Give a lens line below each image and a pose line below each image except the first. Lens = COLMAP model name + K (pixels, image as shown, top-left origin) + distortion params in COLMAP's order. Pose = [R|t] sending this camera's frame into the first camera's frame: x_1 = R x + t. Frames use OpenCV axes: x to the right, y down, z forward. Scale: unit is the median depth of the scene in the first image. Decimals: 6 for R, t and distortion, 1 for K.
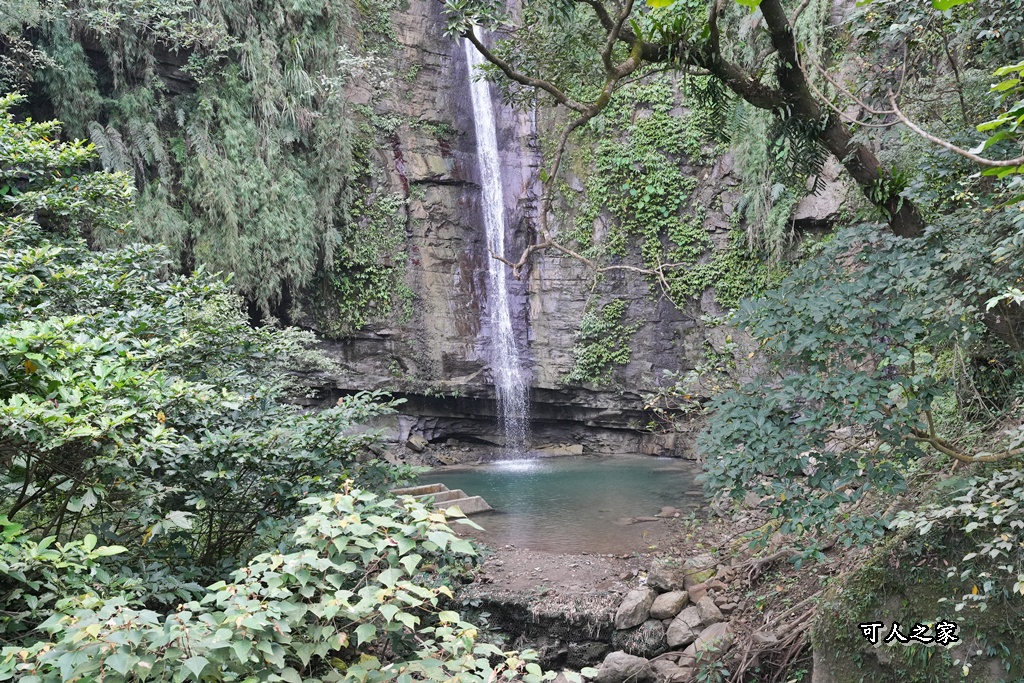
lens RADIAL K [[1202.1, 0, 502.8], [0, 1202.1, 340.5], [0, 0, 1]] dist [0.008409, 0.000000]
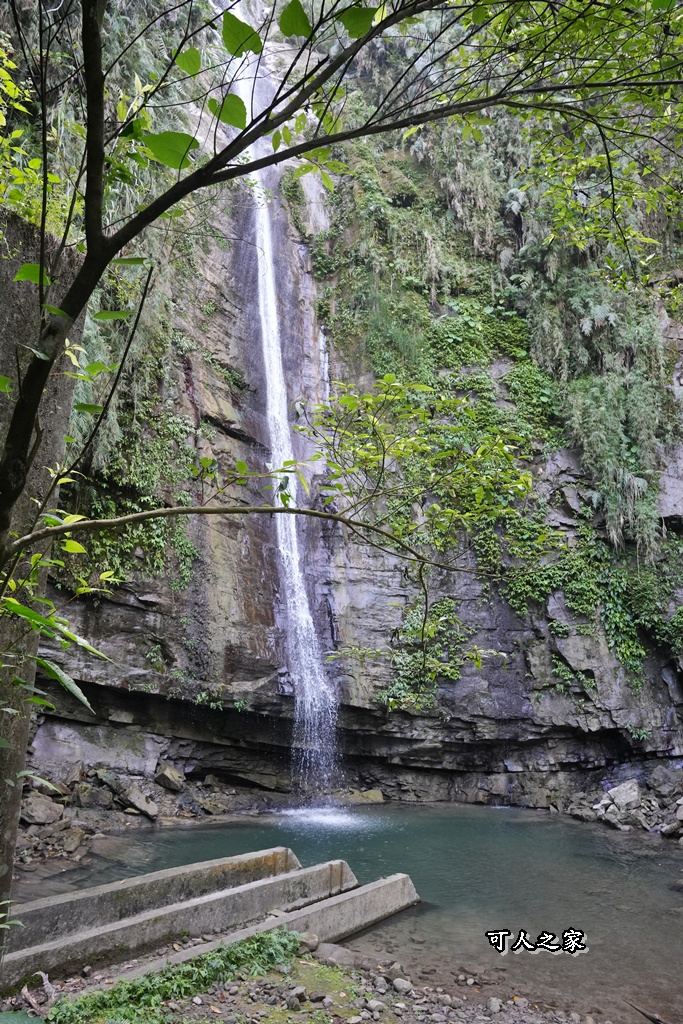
lens RADIAL K [[703.5, 0, 342.4], [0, 703.5, 512.3], [0, 0, 1]] dist [-0.166658, 0.113728]
pose [[0.916456, 0.168989, 0.362700, -0.144609], [-0.042830, 0.942663, -0.330985, 0.068147], [-0.397837, 0.287799, 0.871147, 0.603161]]
